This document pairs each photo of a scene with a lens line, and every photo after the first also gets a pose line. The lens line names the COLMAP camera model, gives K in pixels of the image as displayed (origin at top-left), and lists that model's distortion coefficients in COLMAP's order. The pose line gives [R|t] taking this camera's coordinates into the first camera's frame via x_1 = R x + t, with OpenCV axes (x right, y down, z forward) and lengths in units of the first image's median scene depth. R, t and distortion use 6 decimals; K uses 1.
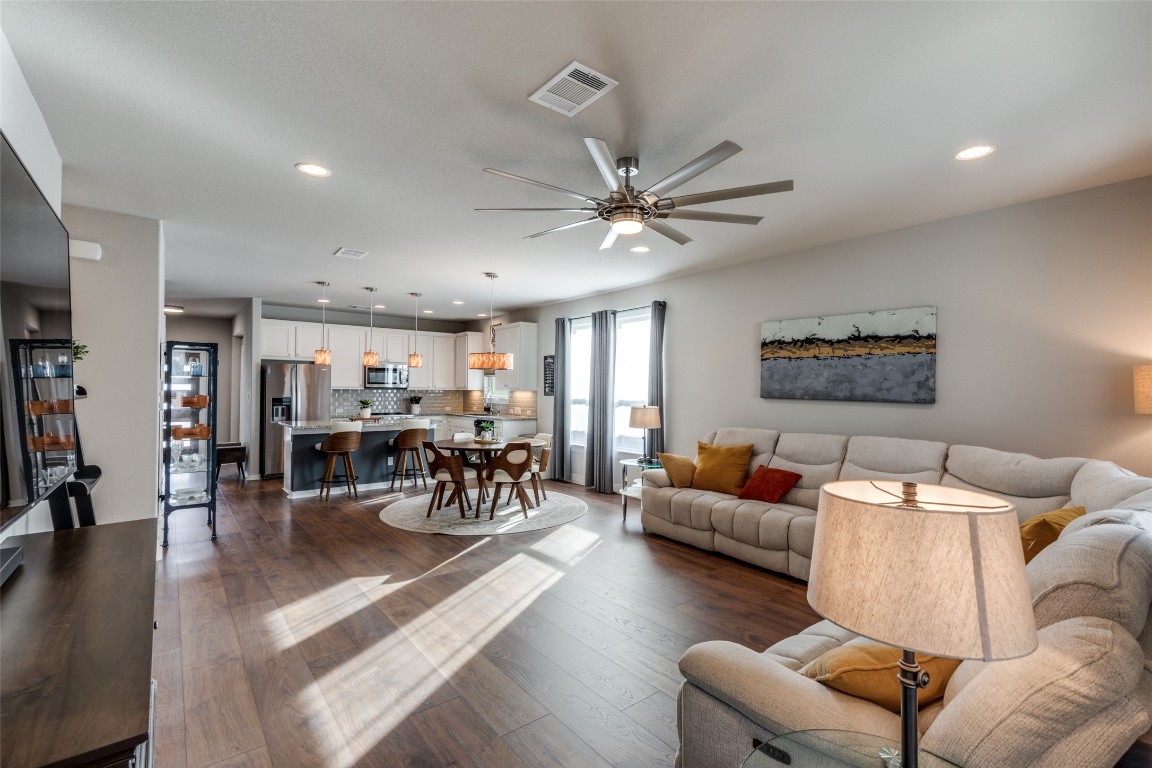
lens RADIAL K [[531.1, 0, 586.1], [0, 531.1, 385.7], [0, 0, 1]] dist [0.013056, 0.000926]
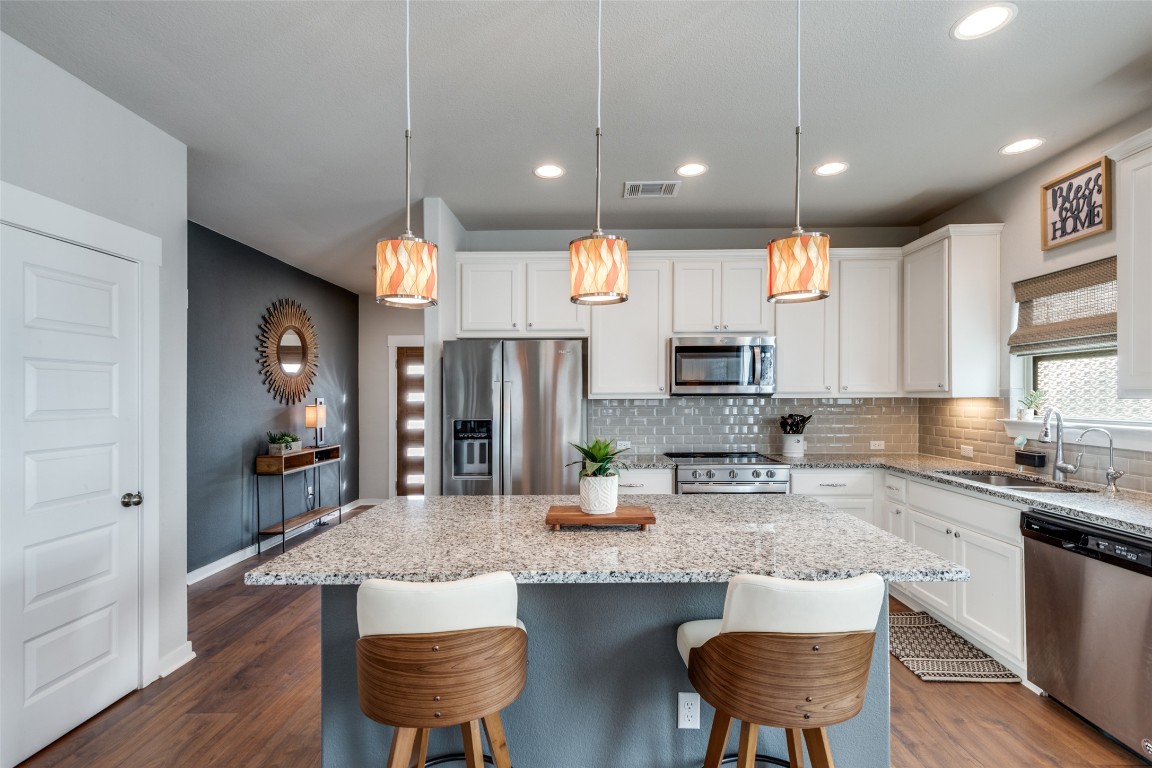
lens RADIAL K [[531.1, 0, 579.5], [0, 531.1, 390.1], [0, 0, 1]] dist [0.013056, 0.000926]
pose [[0.770287, -0.016464, -0.637485, -0.383930], [0.014961, 0.999858, -0.007745, 0.004210], [0.637522, -0.003571, 0.770424, 1.195757]]
